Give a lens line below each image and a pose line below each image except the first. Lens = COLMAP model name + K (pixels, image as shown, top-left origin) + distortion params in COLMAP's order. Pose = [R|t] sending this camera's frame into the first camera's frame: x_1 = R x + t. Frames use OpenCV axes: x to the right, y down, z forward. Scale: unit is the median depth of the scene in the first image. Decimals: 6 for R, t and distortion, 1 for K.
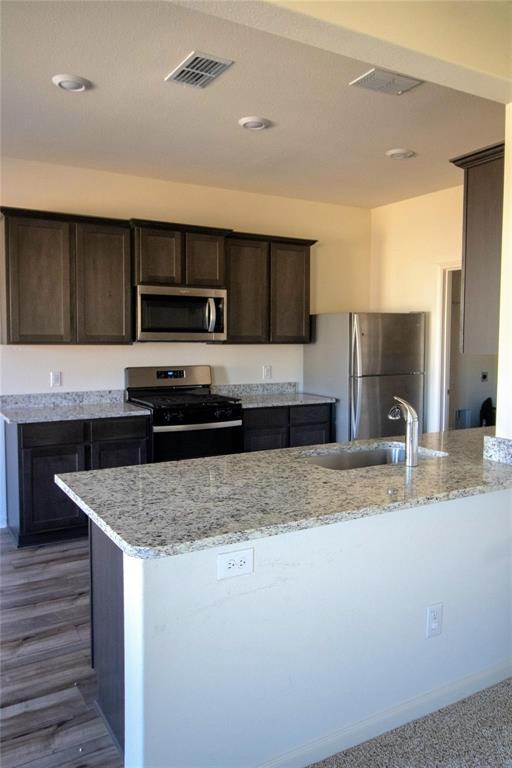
lens RADIAL K [[609.1, 0, 256.0], [0, 609.1, 384.0], [0, 0, 1]] dist [0.009878, -0.006899]
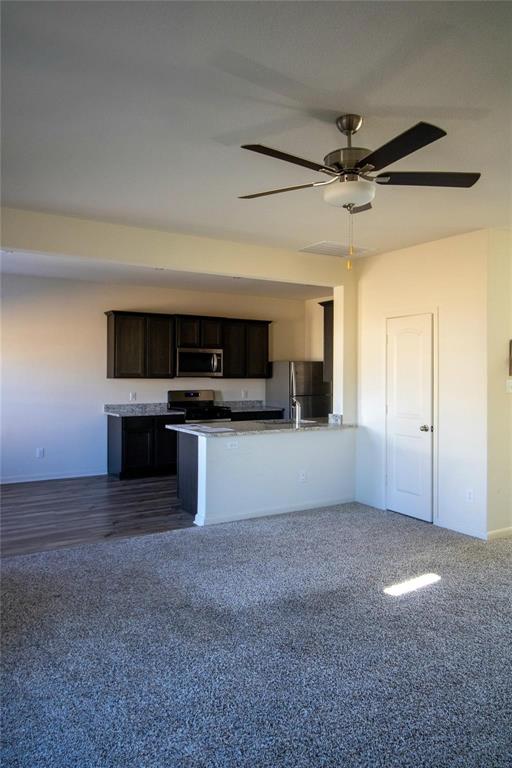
lens RADIAL K [[609.1, 0, 256.0], [0, 609.1, 384.0], [0, 0, 1]] dist [0.009878, -0.006899]
pose [[0.999490, -0.000127, 0.031920, -0.006030], [0.002020, 0.998239, -0.059278, 0.063320], [-0.031856, 0.059312, 0.997731, -0.869213]]
